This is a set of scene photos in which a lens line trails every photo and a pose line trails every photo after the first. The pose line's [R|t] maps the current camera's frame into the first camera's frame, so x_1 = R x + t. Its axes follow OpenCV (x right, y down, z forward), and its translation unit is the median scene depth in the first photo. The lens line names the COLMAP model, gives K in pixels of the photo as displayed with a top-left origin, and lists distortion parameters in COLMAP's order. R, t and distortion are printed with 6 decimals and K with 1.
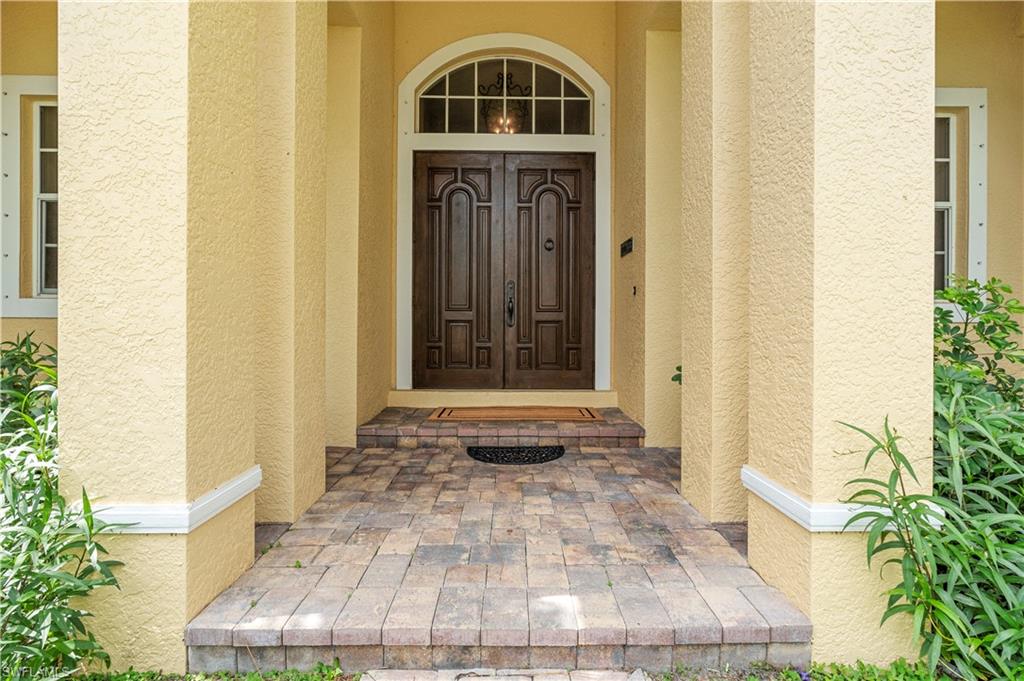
lens RADIAL K [[460.1, 0, 514.0], [0, 460.1, 337.6], [0, 0, 1]] dist [-0.001068, 0.000203]
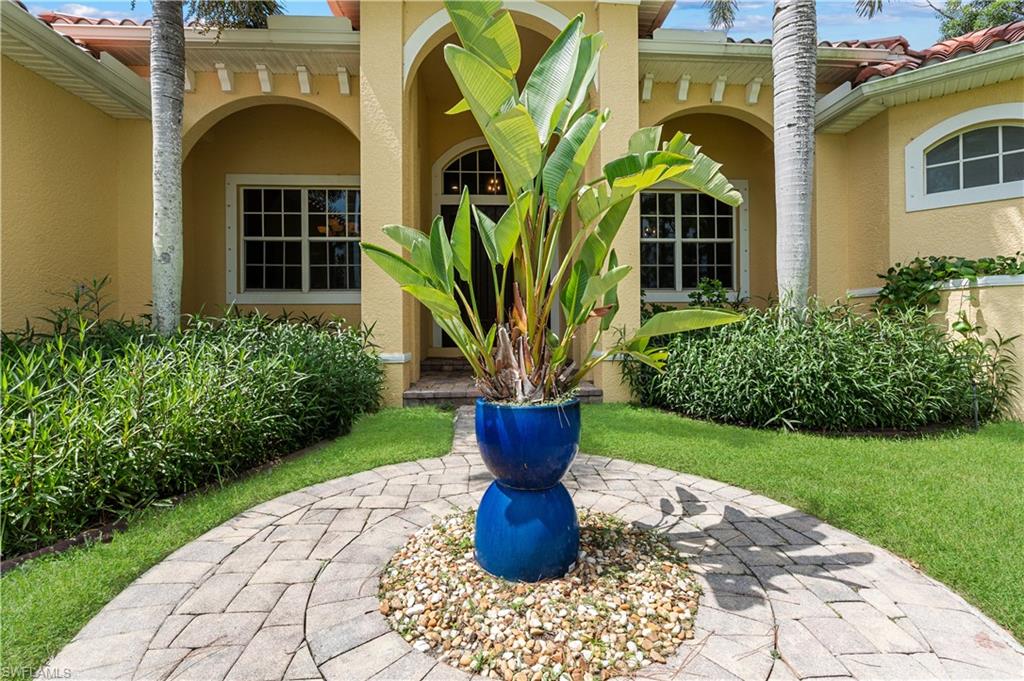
lens RADIAL K [[460.1, 0, 511.8], [0, 460.1, 337.6], [0, 0, 1]] dist [-0.001068, 0.000203]
pose [[0.999415, -0.014815, 0.030815, -0.063347], [0.014873, 0.999888, -0.001655, 0.262549], [-0.030787, 0.002112, 0.999524, -2.121891]]
